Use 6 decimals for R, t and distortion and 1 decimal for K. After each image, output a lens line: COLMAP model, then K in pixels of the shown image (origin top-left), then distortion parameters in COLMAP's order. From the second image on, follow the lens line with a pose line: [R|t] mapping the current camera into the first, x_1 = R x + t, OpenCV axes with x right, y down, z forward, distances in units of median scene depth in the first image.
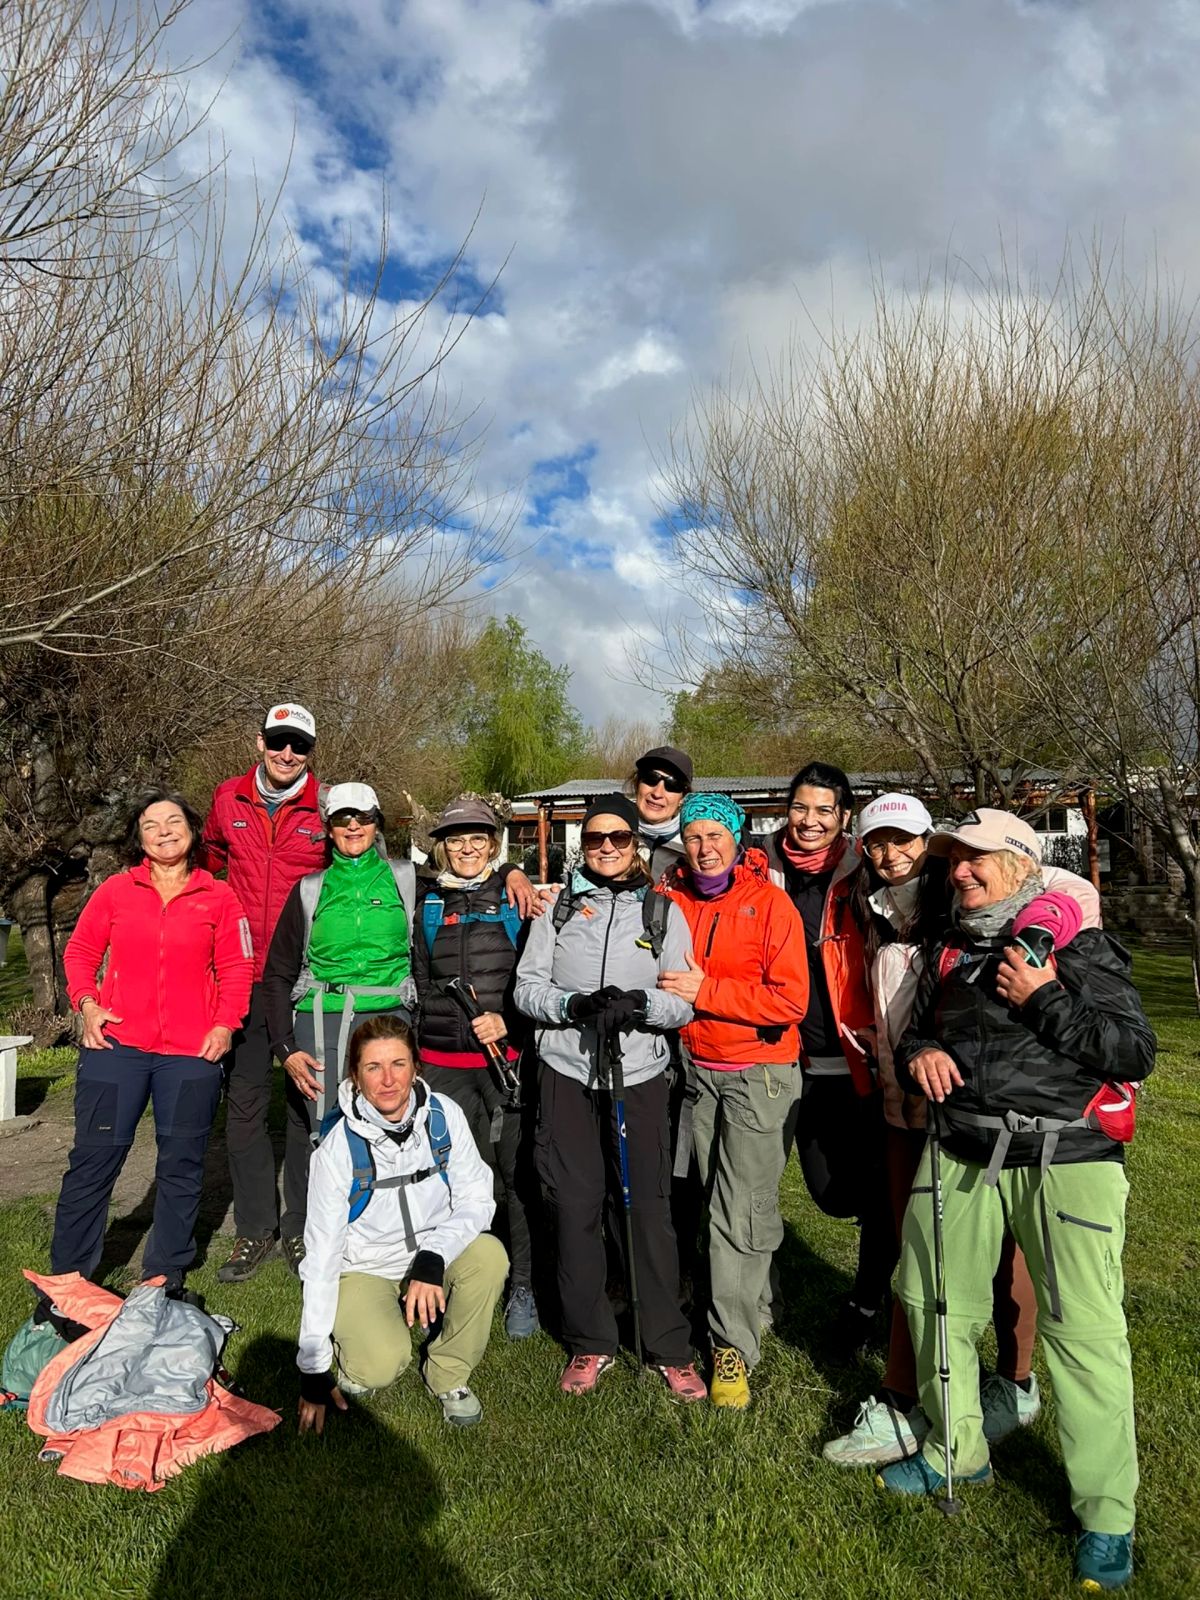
lens RADIAL K [[1218.2, 0, 600.0], [0, 1218.2, 800.0], [0, 0, 1]] dist [-0.014899, -0.007398]
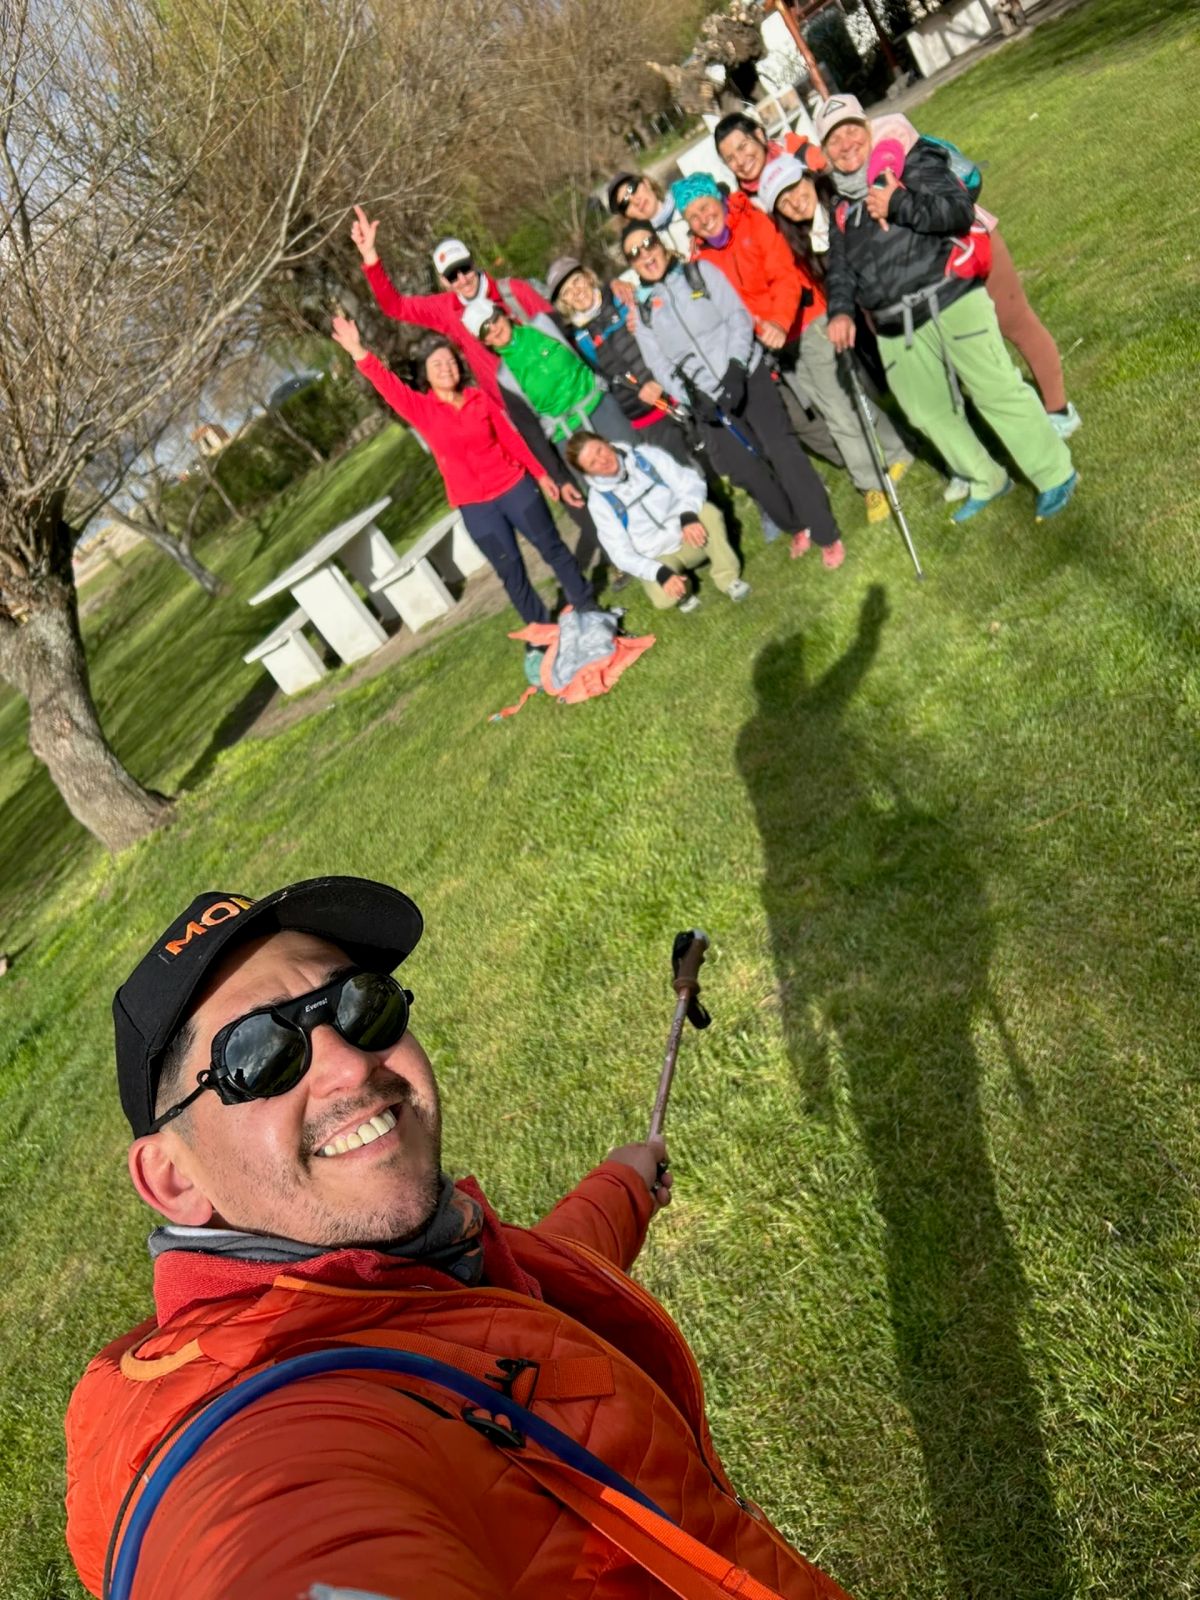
lens RADIAL K [[1193.6, 0, 600.0], [0, 1193.6, 800.0], [0, 0, 1]] dist [0.063467, -0.049331]
pose [[0.827543, -0.348070, -0.440477, 0.404322], [0.529511, 0.744611, 0.406415, -0.100536], [0.186523, -0.569563, 0.800504, -0.655331]]
